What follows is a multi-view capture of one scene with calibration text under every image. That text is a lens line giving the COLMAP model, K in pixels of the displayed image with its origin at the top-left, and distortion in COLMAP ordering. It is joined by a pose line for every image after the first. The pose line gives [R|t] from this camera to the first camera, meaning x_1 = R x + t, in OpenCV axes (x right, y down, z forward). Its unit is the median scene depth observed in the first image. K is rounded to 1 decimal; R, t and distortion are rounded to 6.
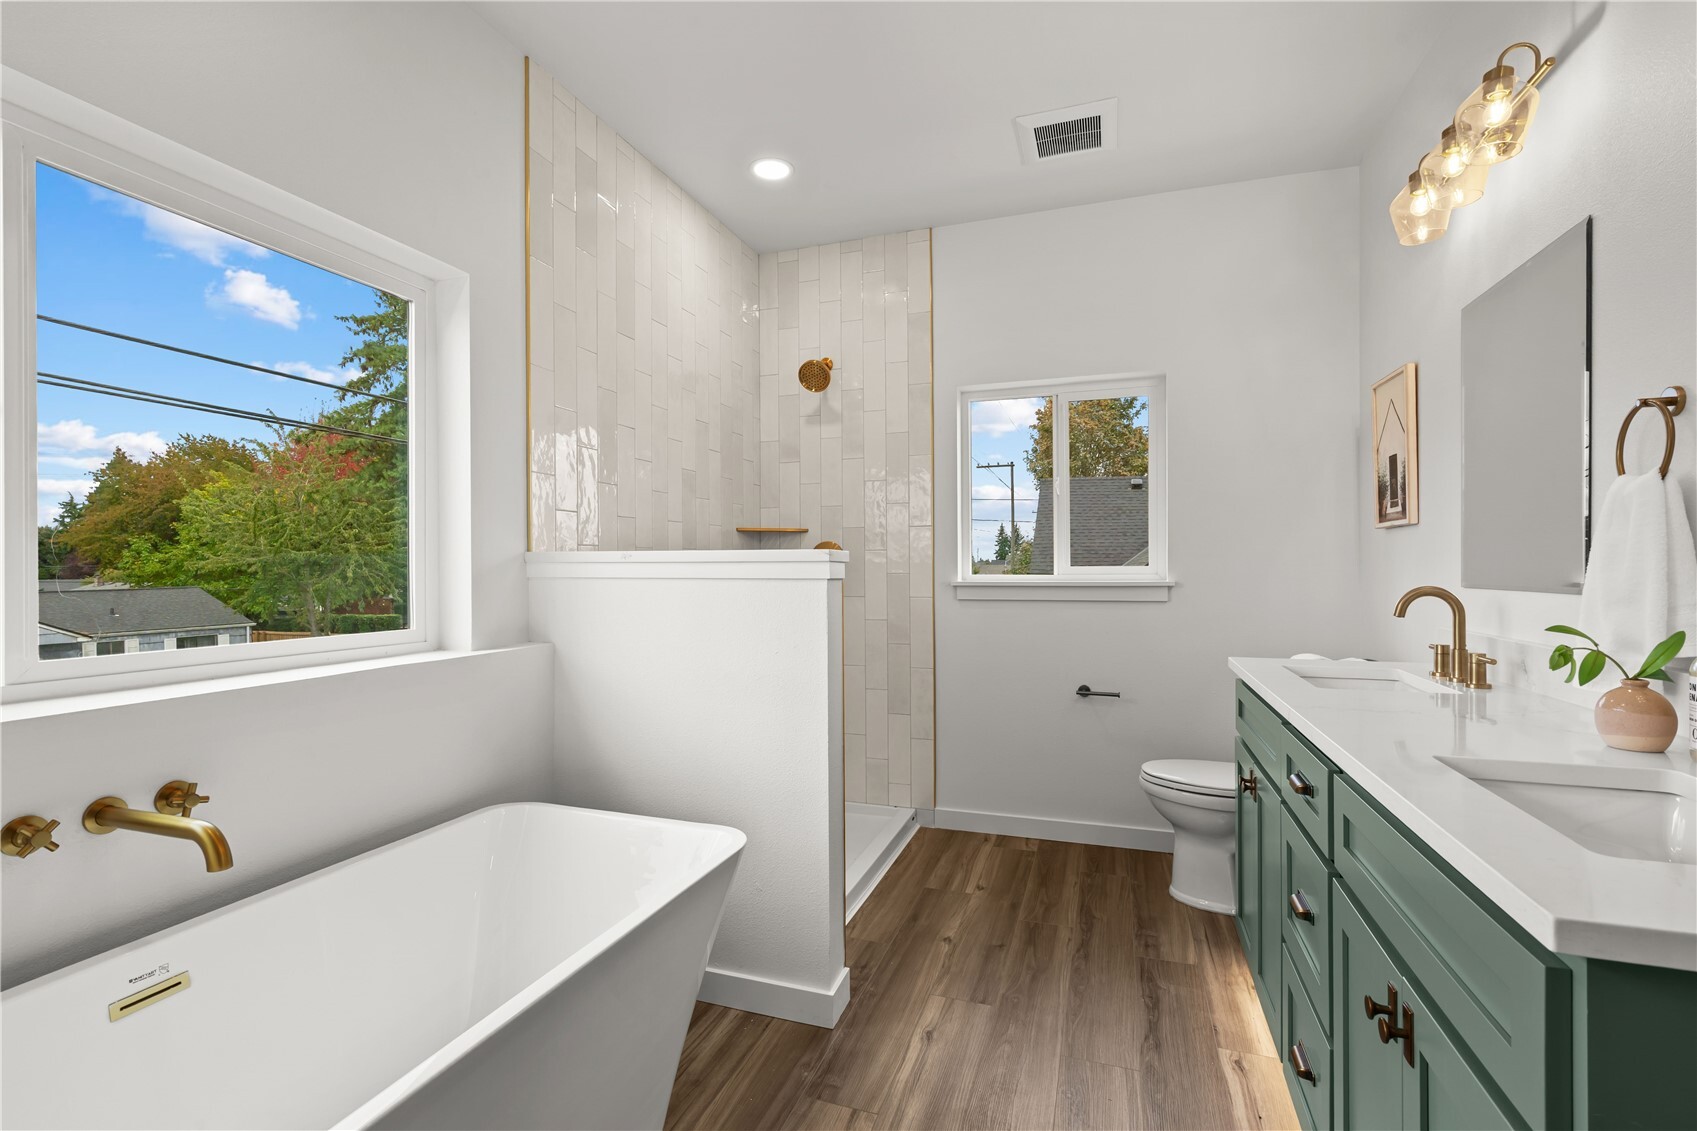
lens RADIAL K [[779.9, 0, 837.6], [0, 779.9, 561.7], [0, 0, 1]] dist [-0.002117, 0.000630]
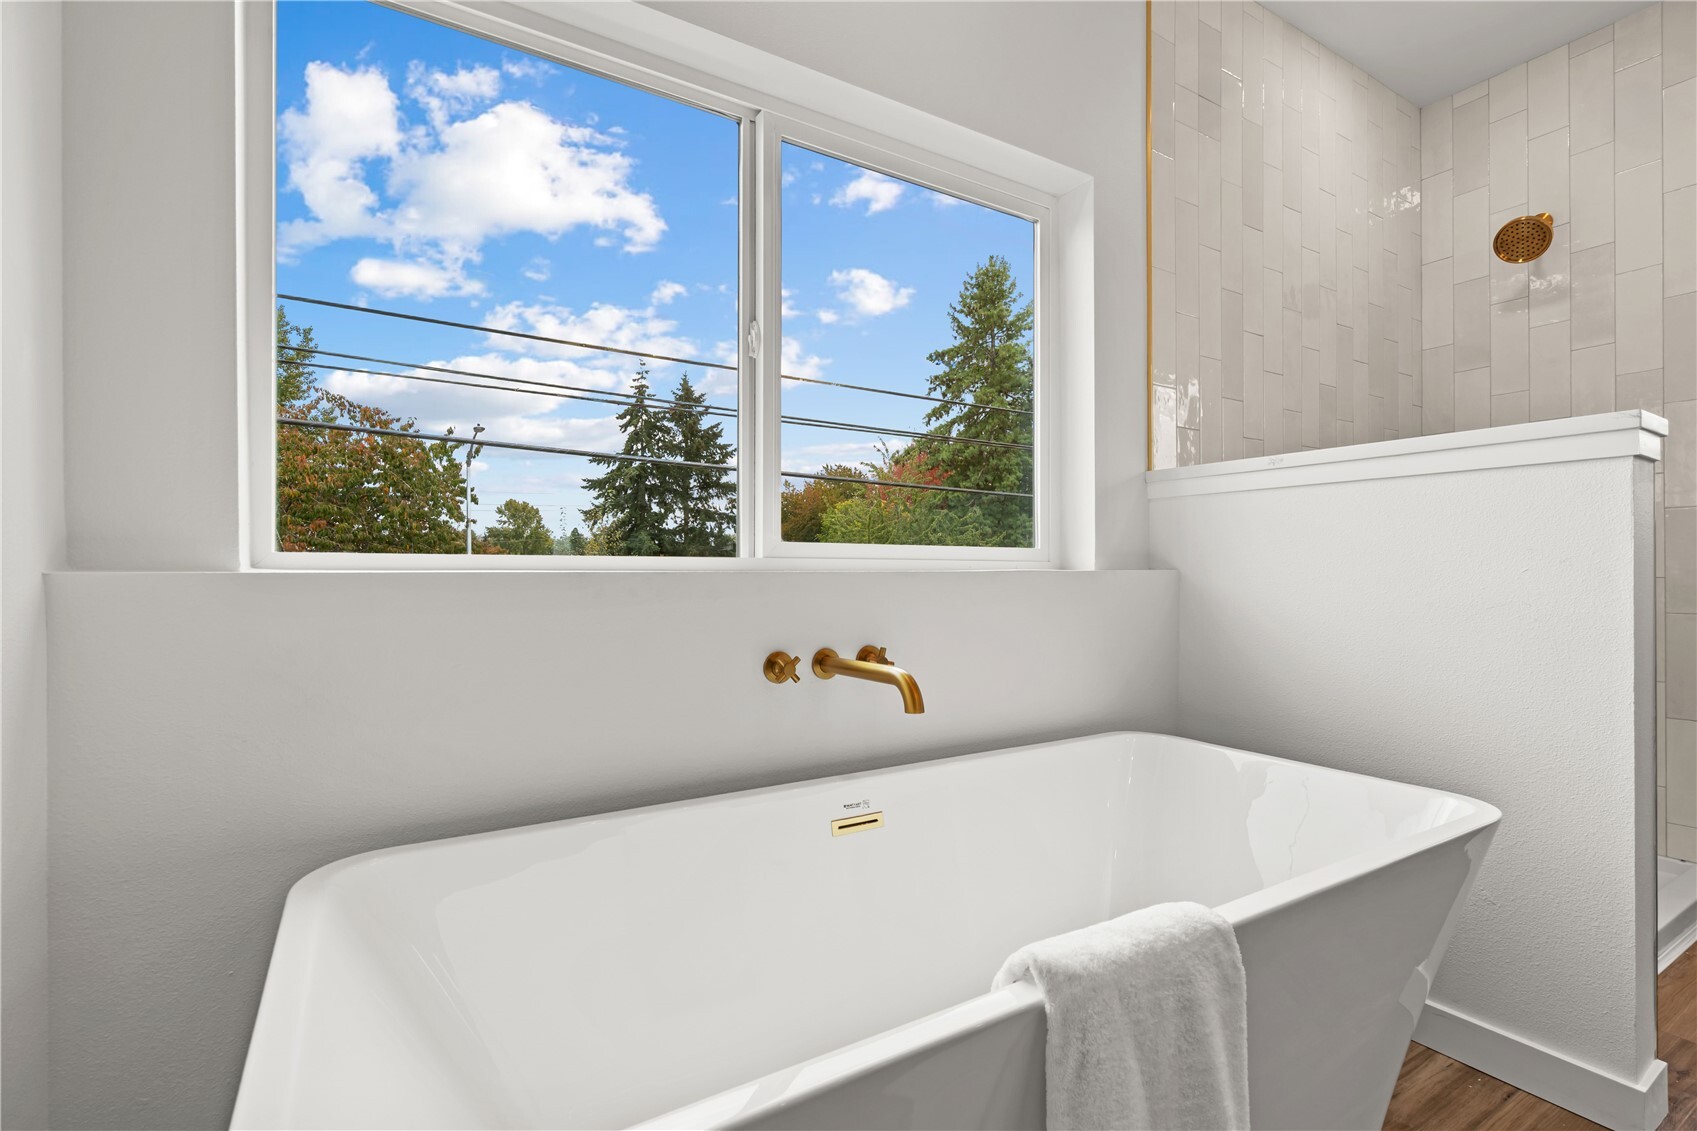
lens RADIAL K [[779.9, 0, 837.6], [0, 779.9, 561.7], [0, 0, 1]] dist [-0.002117, 0.000630]
pose [[0.778187, -0.001282, -0.628032, -0.077670], [-0.002216, 0.999986, -0.004786, 0.073141], [0.628029, 0.005116, 0.778173, 0.039599]]
